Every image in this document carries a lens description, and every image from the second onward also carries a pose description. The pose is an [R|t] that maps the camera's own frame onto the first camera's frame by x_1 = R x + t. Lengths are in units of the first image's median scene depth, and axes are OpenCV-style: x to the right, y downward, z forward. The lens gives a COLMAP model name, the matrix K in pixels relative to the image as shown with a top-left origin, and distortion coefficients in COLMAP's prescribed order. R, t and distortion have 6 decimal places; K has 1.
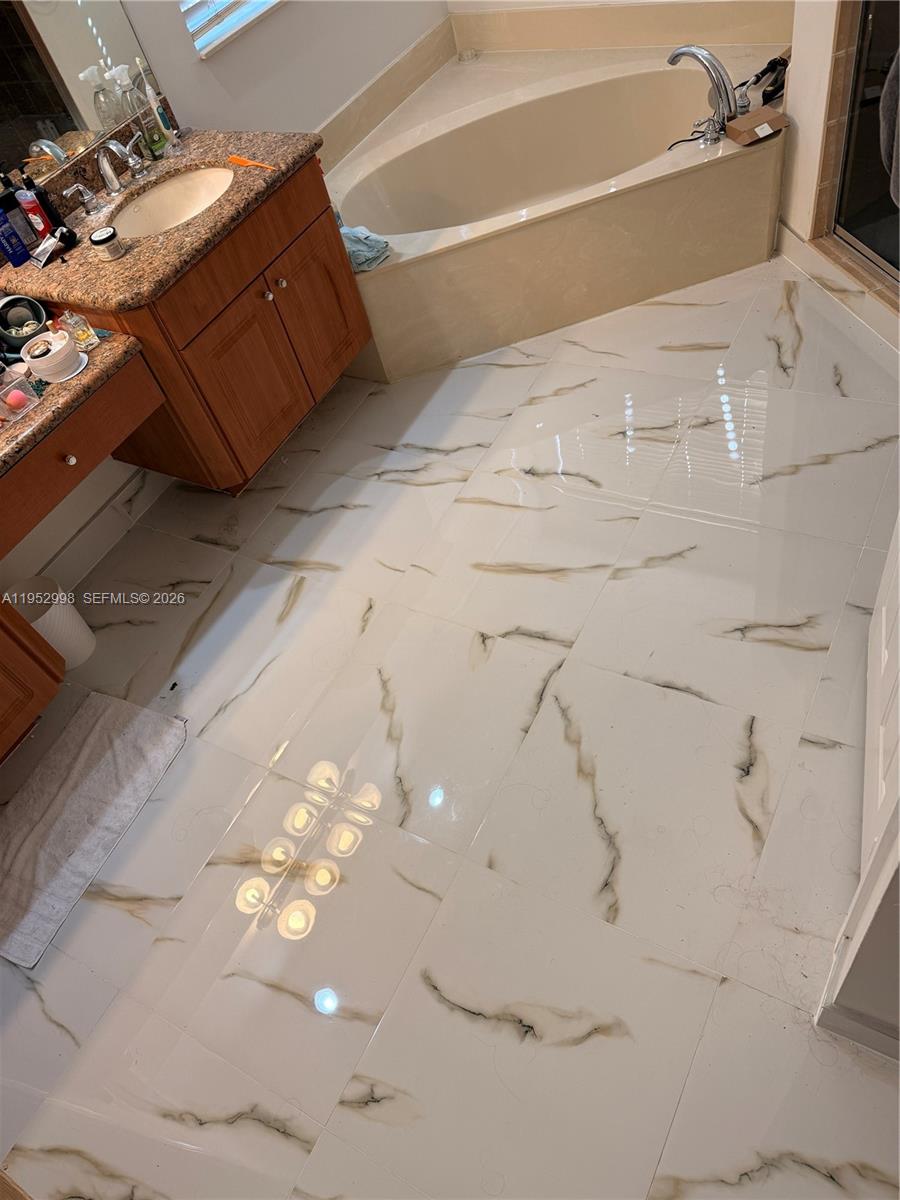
lens RADIAL K [[820.4, 0, 450.0], [0, 820.4, 600.0], [0, 0, 1]] dist [0.115434, -0.155797]
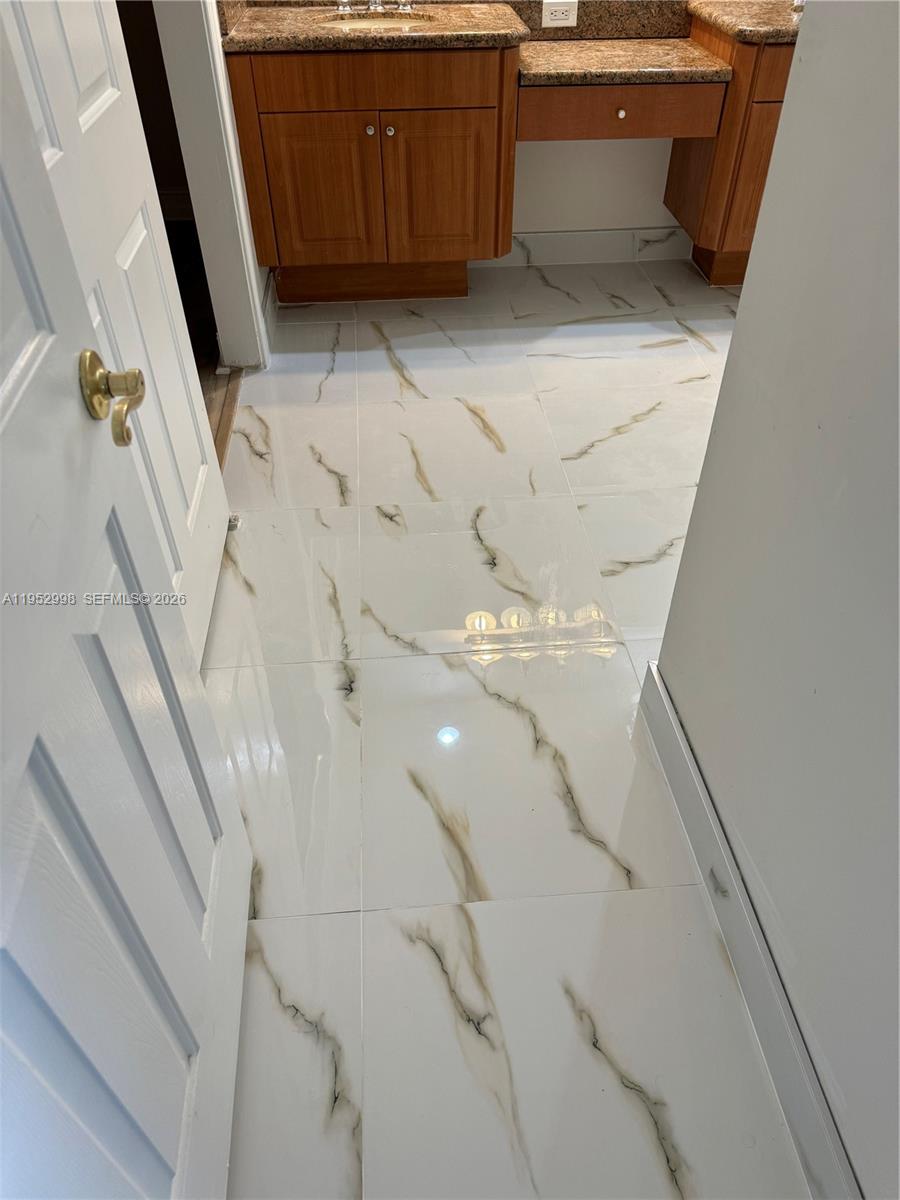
lens RADIAL K [[849.5, 0, 450.0], [0, 849.5, 600.0], [0, 0, 1]] dist [0.052657, -0.049181]
pose [[0.540226, 0.696314, -0.472550, 0.532773], [-0.716300, 0.675216, 0.176063, 0.283868], [0.441668, 0.243374, 0.863538, -0.087450]]
